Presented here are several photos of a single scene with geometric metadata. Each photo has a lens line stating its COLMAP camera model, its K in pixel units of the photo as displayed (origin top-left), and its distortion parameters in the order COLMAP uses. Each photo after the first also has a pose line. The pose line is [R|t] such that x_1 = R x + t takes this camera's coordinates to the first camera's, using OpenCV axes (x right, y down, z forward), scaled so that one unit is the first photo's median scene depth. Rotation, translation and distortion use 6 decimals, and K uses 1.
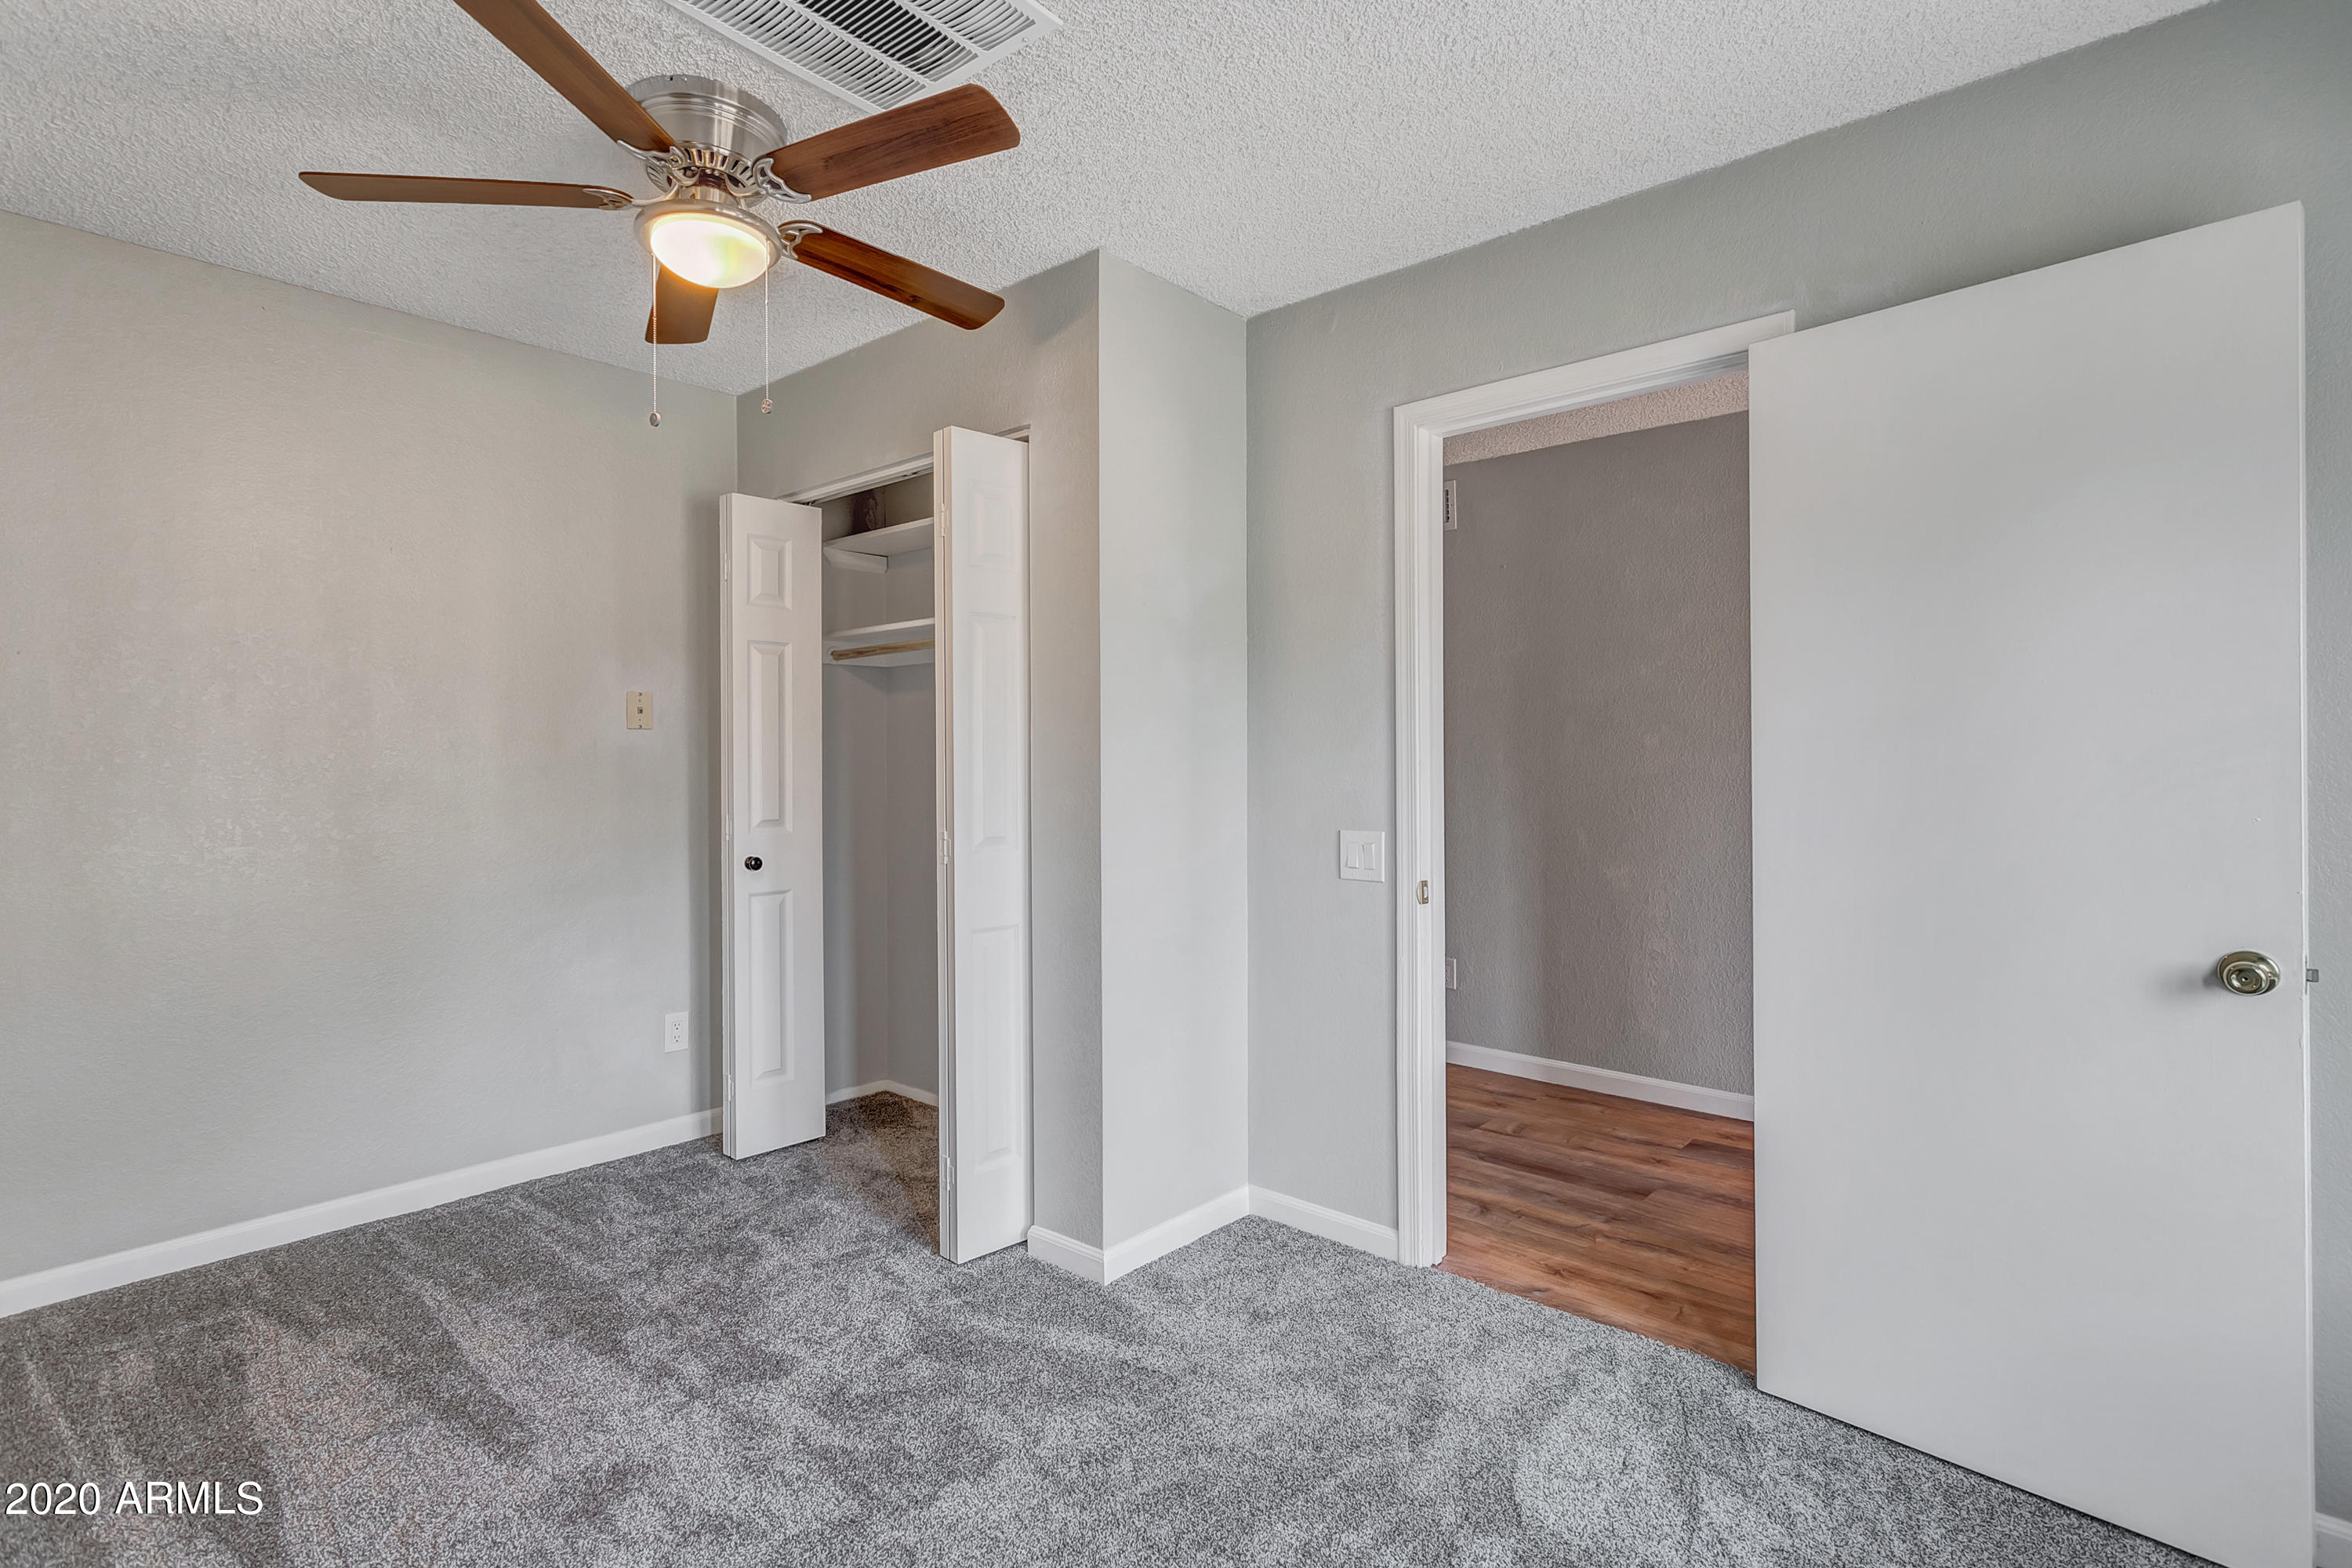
lens RADIAL K [[1137.5, 0, 1174.7], [0, 1137.5, 772.3], [0, 0, 1]] dist [0.001169, -0.000068]
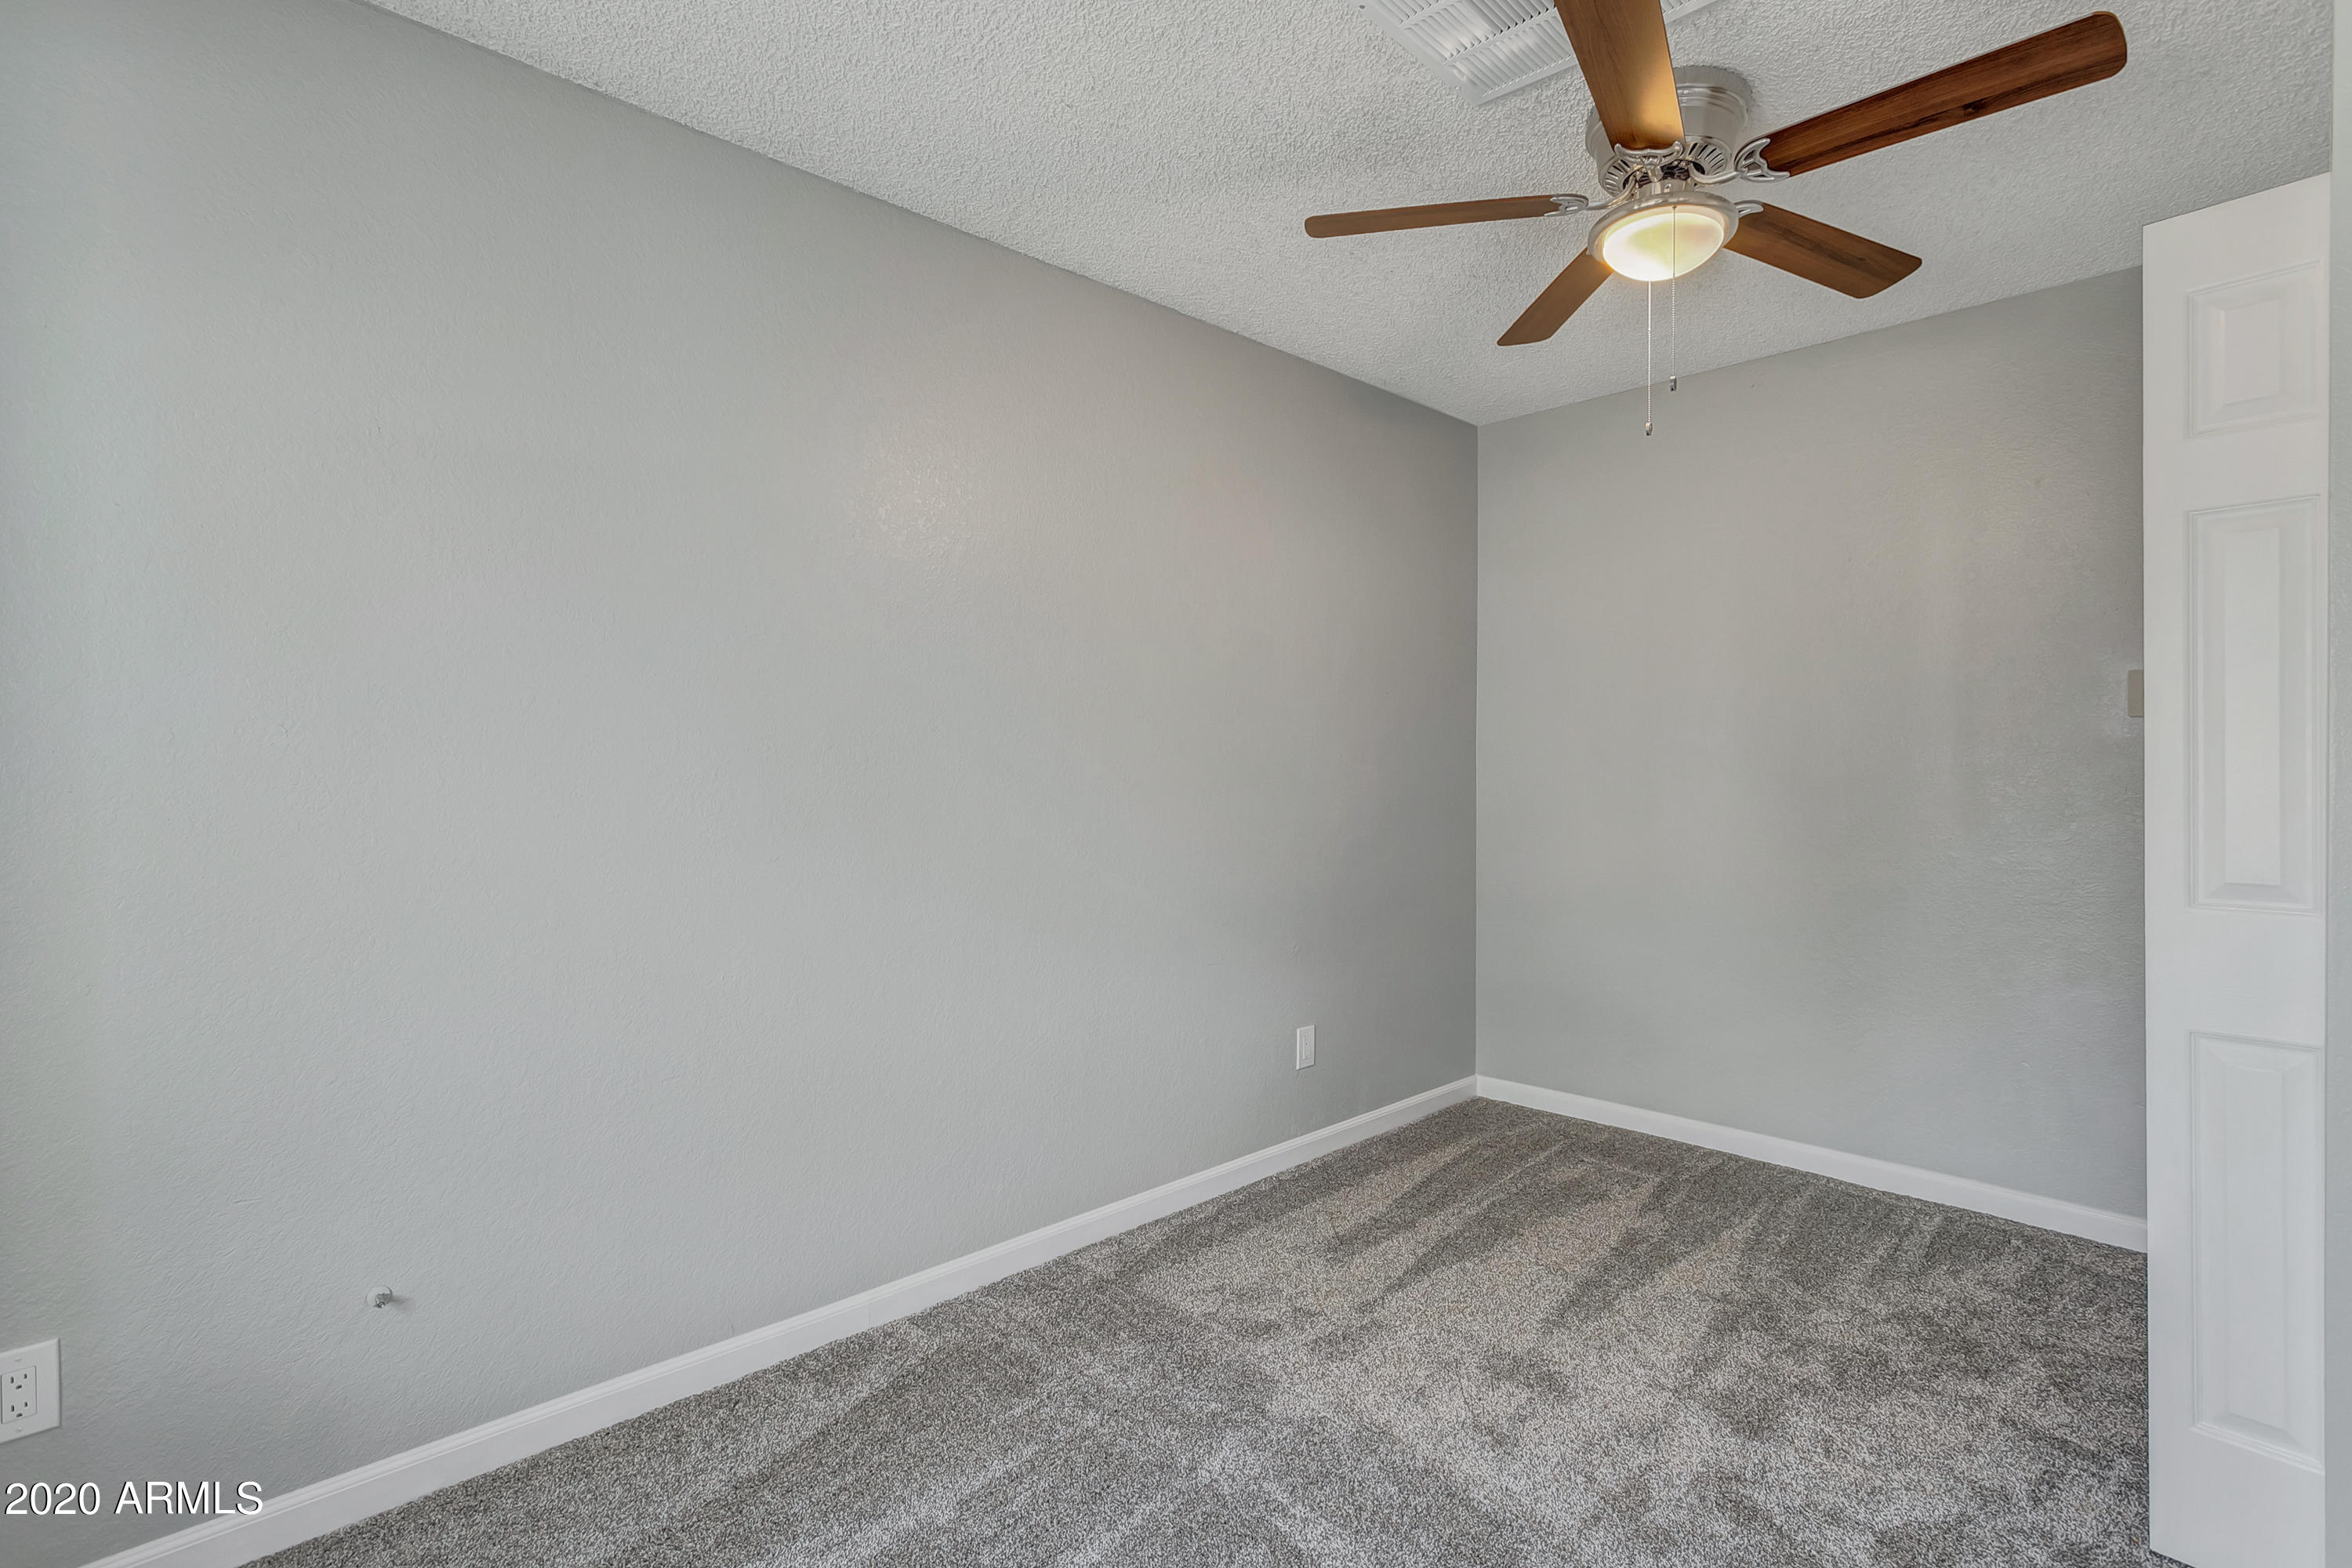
lens RADIAL K [[1137.5, 0, 1188.3], [0, 1137.5, 792.8], [0, 0, 1]] dist [0.001169, -0.000068]
pose [[-0.075027, 0.028275, -0.996781, 0.569138], [-0.013234, 0.999482, 0.029348, -0.001331], [0.997094, 0.015393, -0.074614, 0.610159]]
